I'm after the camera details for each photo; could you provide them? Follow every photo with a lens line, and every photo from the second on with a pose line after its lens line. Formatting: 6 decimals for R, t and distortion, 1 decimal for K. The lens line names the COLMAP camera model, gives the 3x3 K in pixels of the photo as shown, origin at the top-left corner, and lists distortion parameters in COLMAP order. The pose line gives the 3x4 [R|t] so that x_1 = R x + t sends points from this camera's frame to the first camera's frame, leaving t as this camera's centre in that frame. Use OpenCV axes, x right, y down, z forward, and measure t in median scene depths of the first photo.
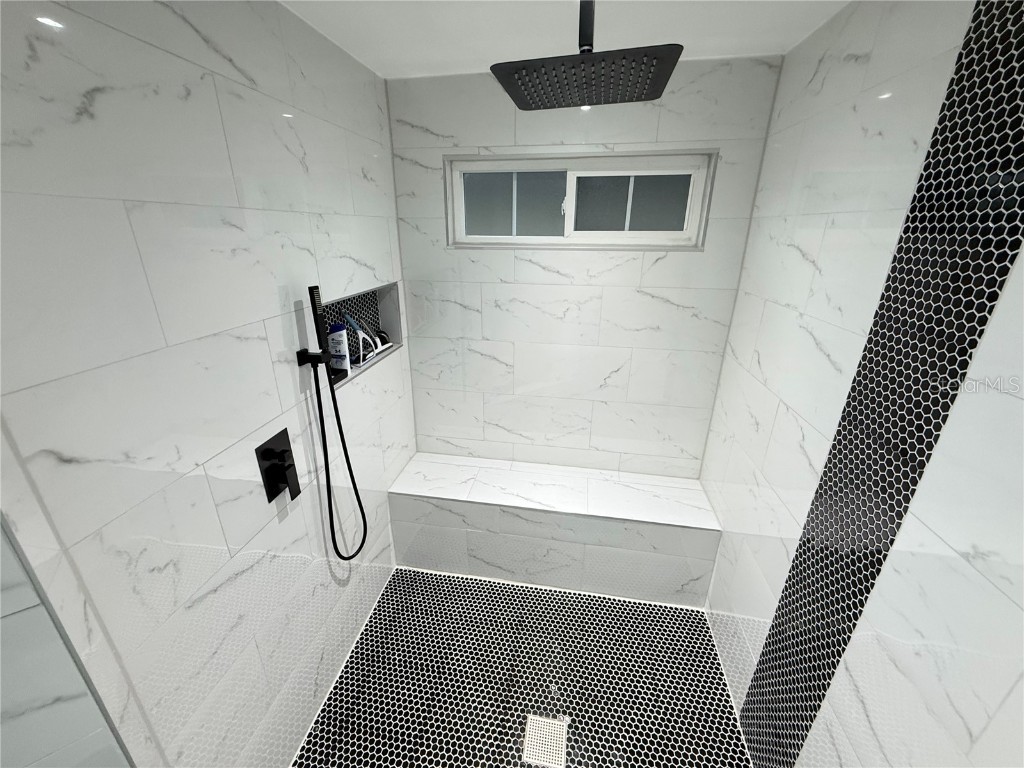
lens RADIAL K [[407.7, 0, 508.5], [0, 407.7, 385.6], [0, 0, 1]] dist [-0.000963, 0.000712]
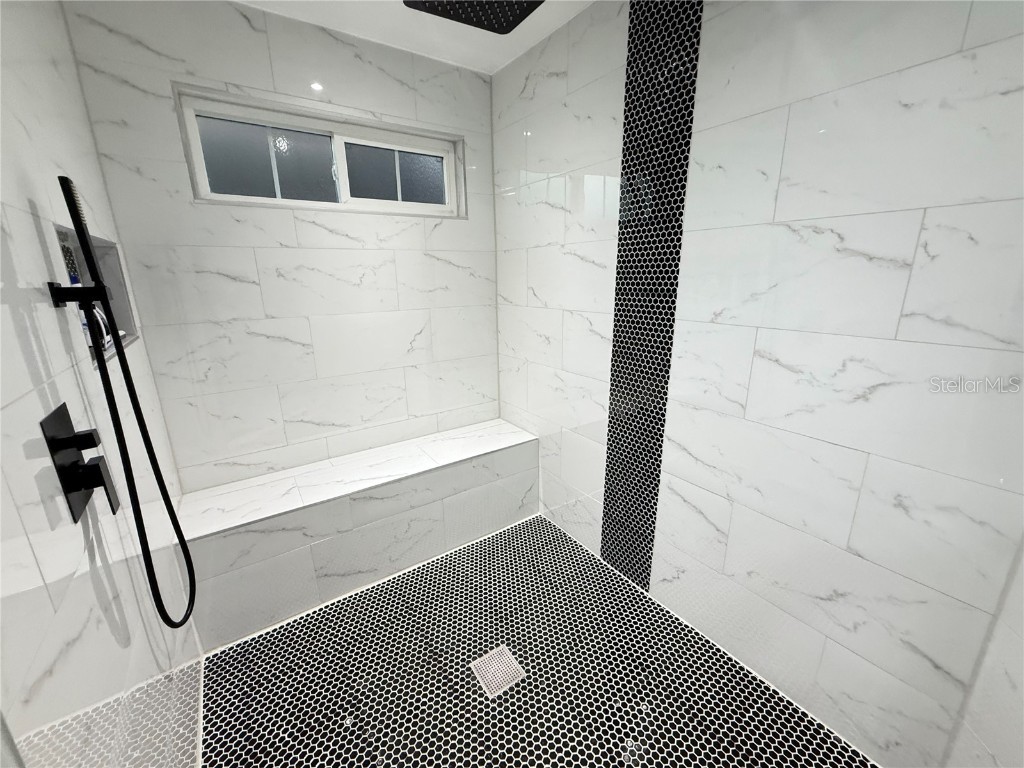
lens RADIAL K [[407.7, 0, 510.6], [0, 407.7, 384.9], [0, 0, 1]] dist [-0.000963, 0.000712]
pose [[0.718780, -0.199191, 0.666092, -0.340432], [0.269232, 0.963072, -0.002526, 0.184110], [-0.640991, 0.181149, 0.745865, 0.100896]]
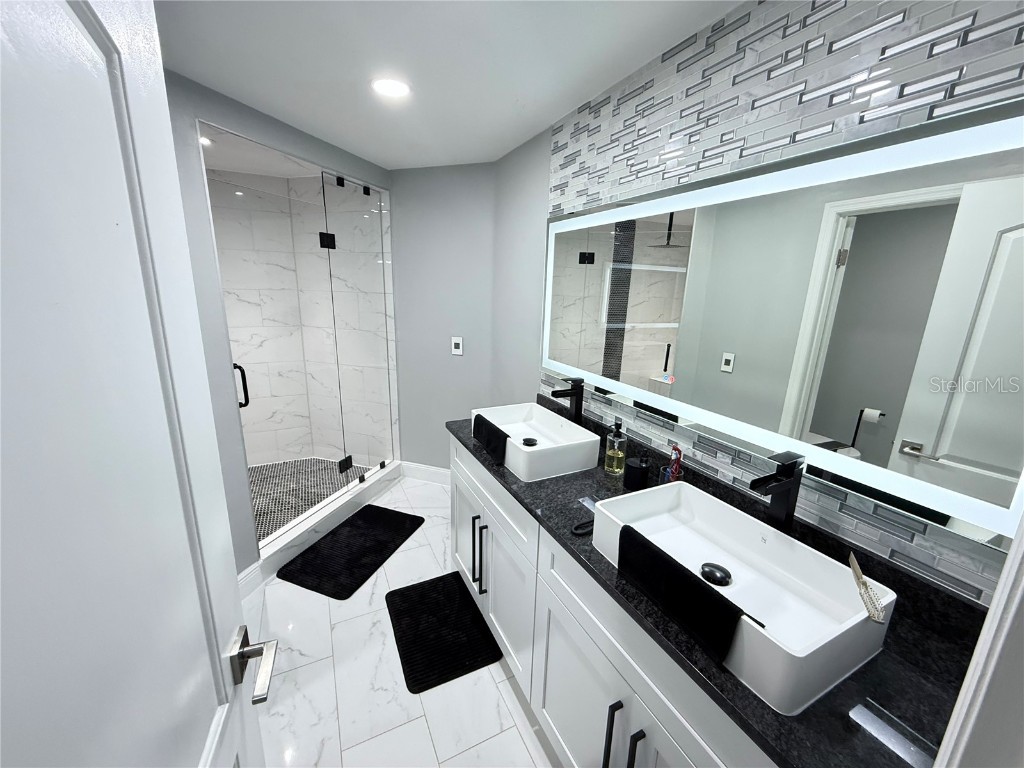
lens RADIAL K [[407.7, 0, 510.4], [0, 407.7, 382.3], [0, 0, 1]] dist [-0.000963, 0.000712]
pose [[-0.588756, -0.209509, 0.780687, -1.744315], [0.266577, 0.861462, 0.432226, -0.019083], [-0.763088, 0.462589, -0.451340, 0.262460]]
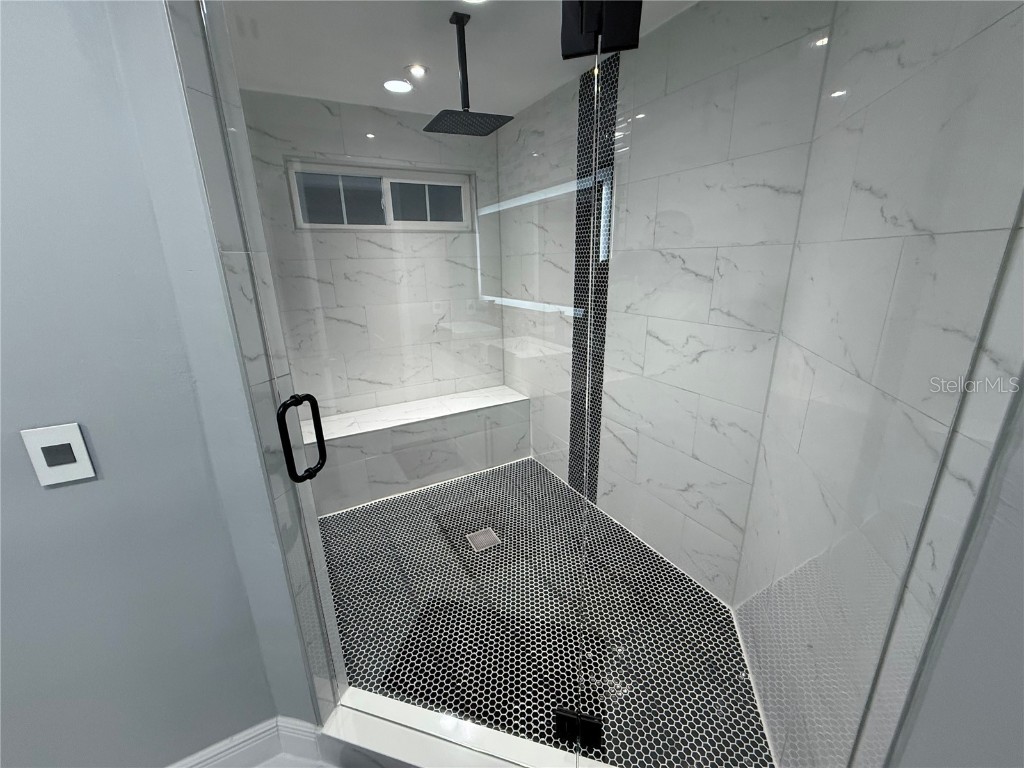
lens RADIAL K [[407.7, 0, 509.9], [0, 407.7, 385.5], [0, 0, 1]] dist [-0.000963, 0.000712]
pose [[0.782156, -0.204749, 0.588481, -0.507225], [0.248654, 0.968571, 0.006503, 0.280211], [-0.571317, 0.141241, 0.808485, -0.299611]]
